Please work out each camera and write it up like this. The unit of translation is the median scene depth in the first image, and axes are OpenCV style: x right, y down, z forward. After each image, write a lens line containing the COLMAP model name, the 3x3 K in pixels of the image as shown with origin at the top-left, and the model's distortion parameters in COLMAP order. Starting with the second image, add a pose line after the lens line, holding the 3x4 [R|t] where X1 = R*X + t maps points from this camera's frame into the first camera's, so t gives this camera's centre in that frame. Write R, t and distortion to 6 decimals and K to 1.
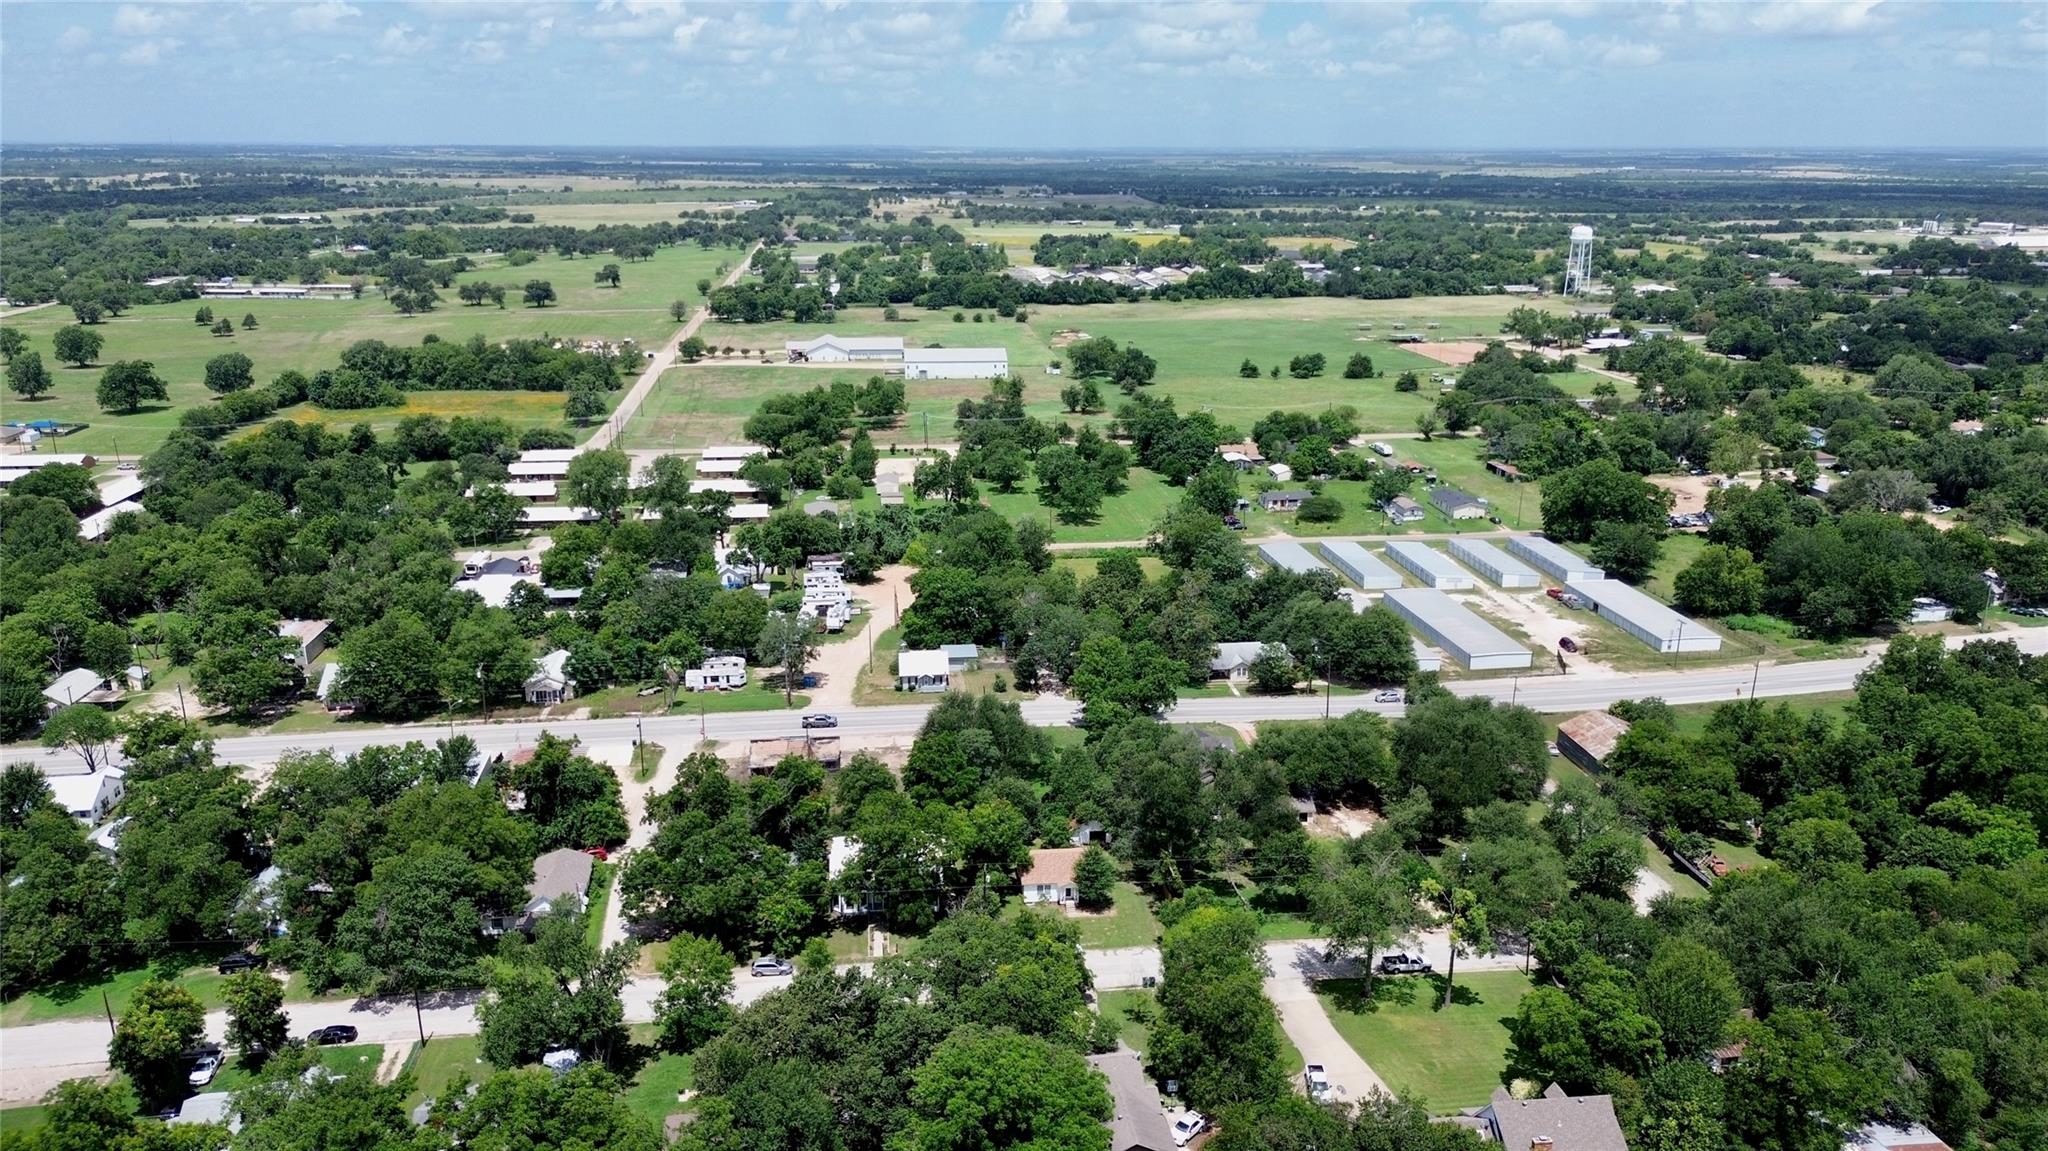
lens RADIAL K [[1430.5, 0, 1013.6], [0, 1430.5, 580.7], [0, 0, 1]] dist [0.057883, -0.063451]
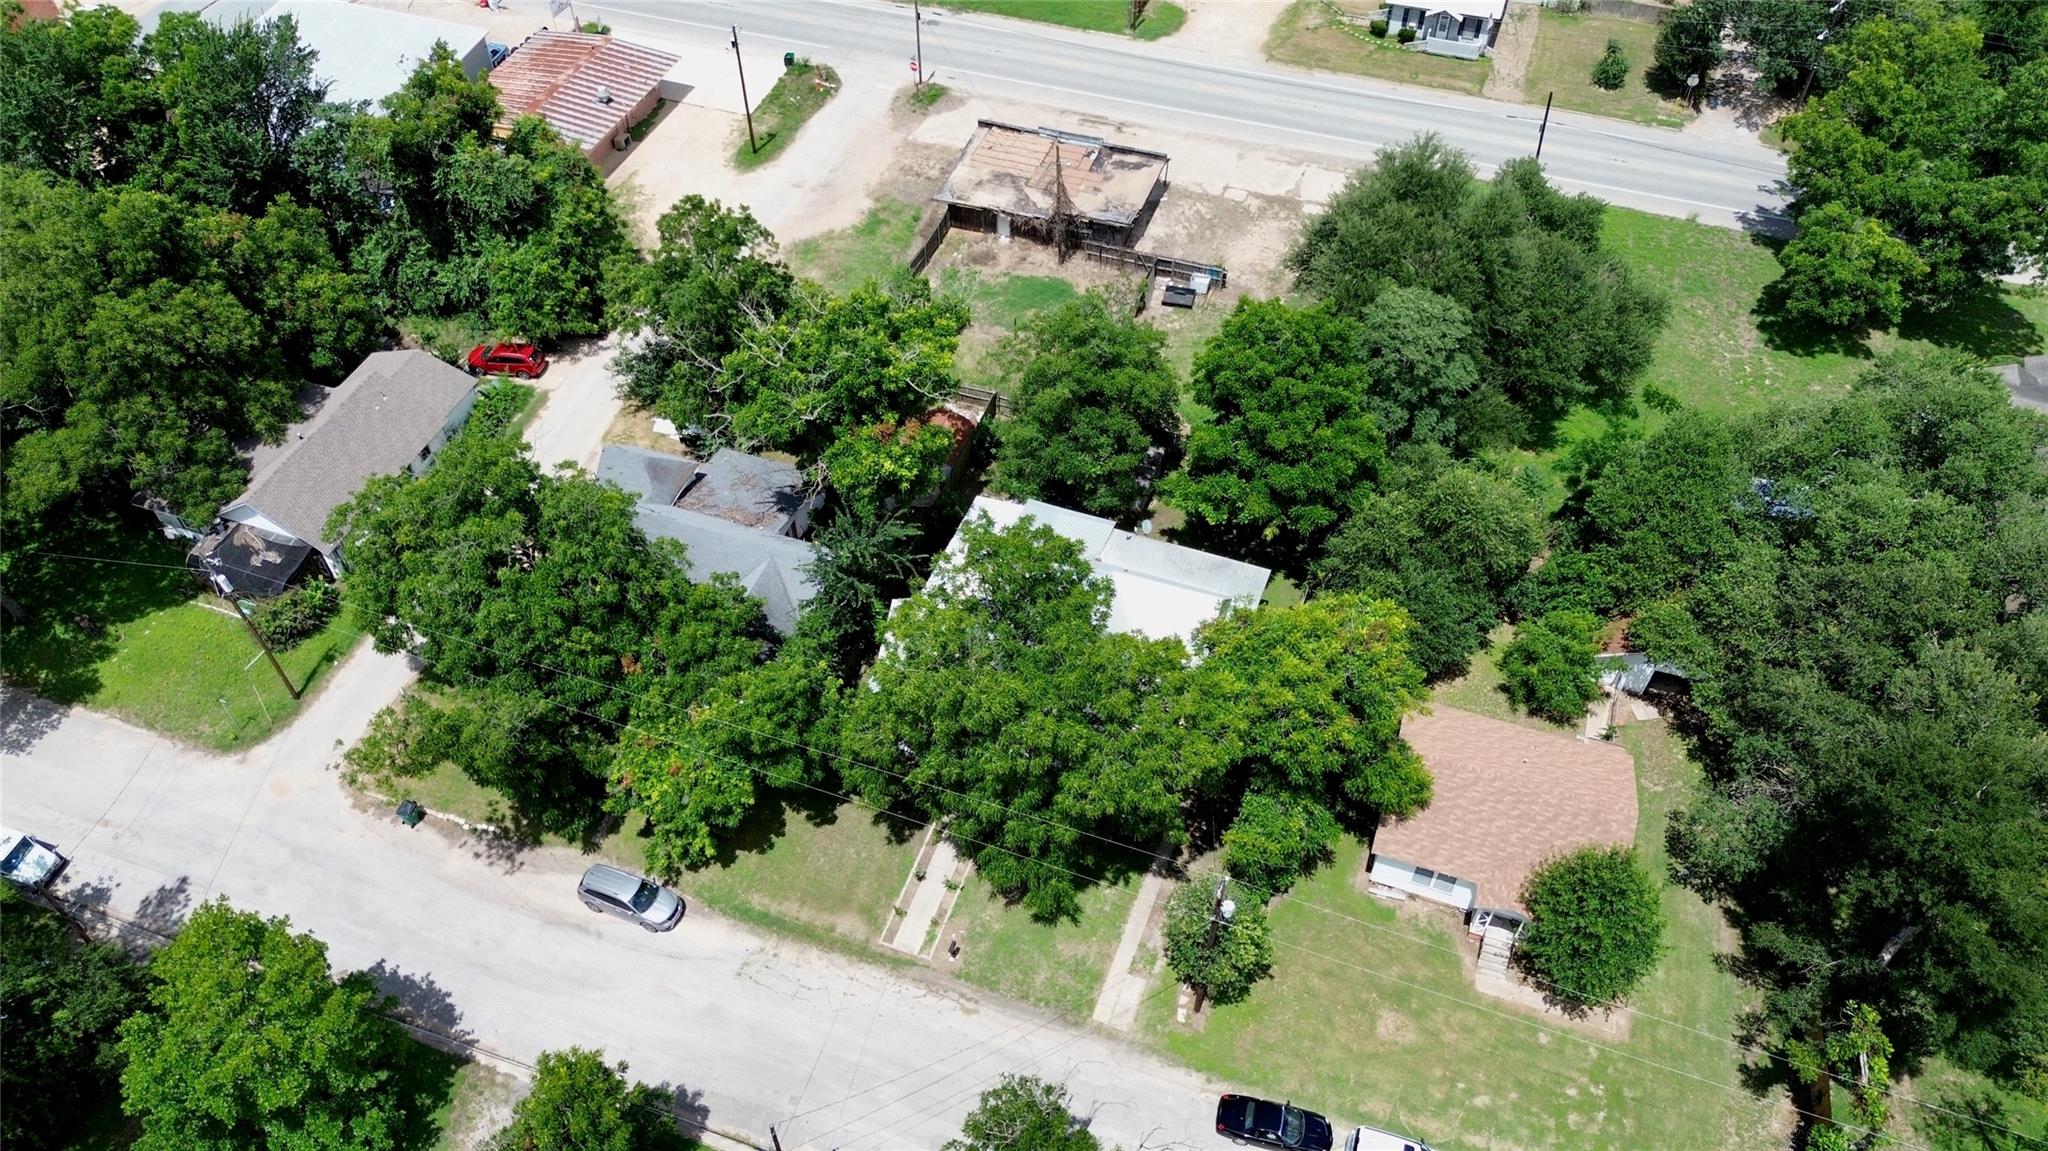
lens RADIAL K [[1430.5, 0, 1013.6], [0, 1430.5, 580.7], [0, 0, 1]] dist [0.057883, -0.063451]
pose [[0.899730, 0.322598, -0.293966, 0.006132], [-0.120500, 0.830975, 0.543102, -0.013732], [0.419482, -0.453223, 0.786527, 0.513648]]
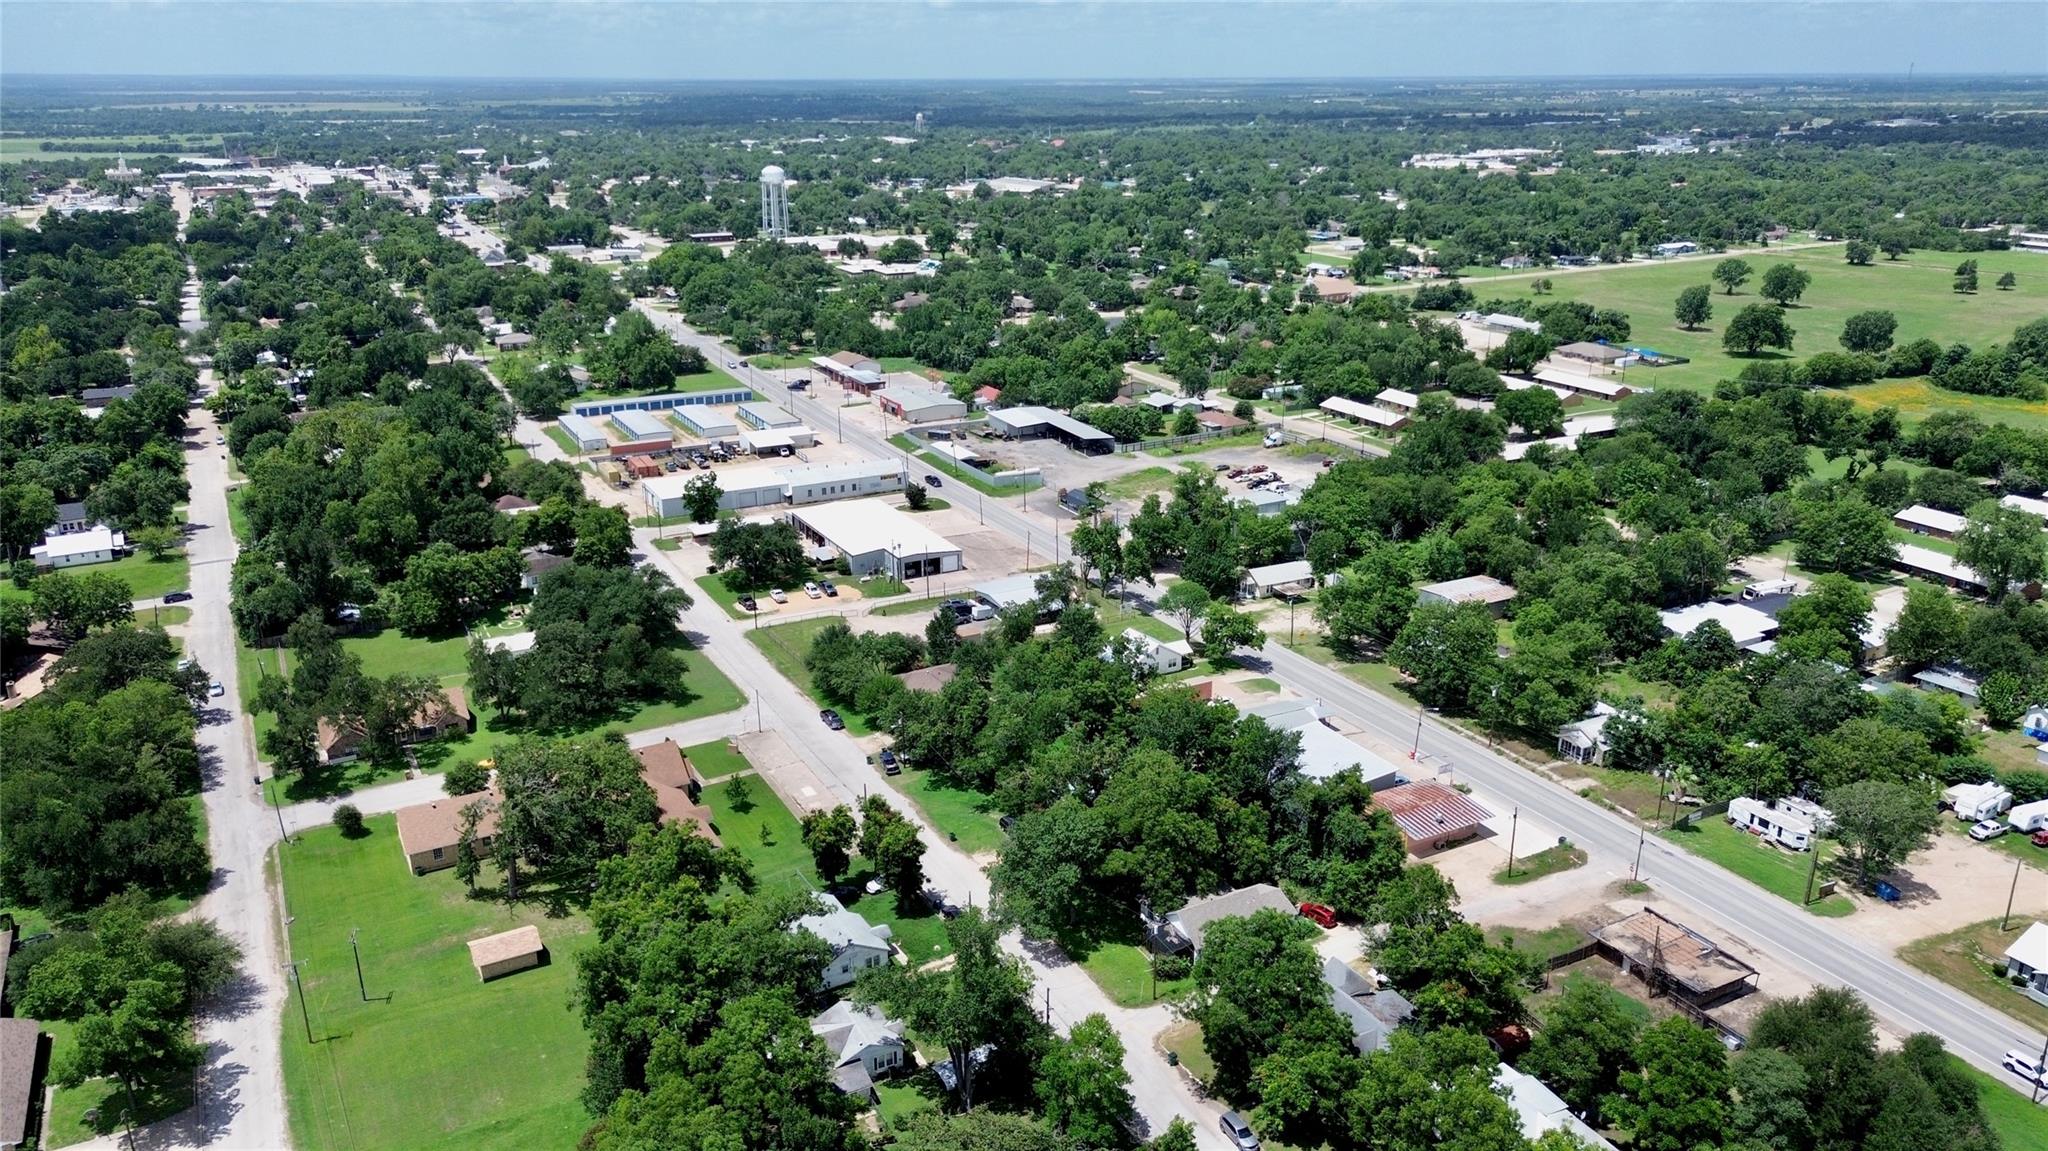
lens RADIAL K [[1430.5, 0, 1013.6], [0, 1430.5, 580.7], [0, 0, 1]] dist [0.057883, -0.063451]
pose [[0.361811, 0.300898, -0.882357, 0.265419], [-0.263106, 0.940961, 0.212996, -0.103783], [0.894353, 0.155089, 0.419618, 0.331447]]
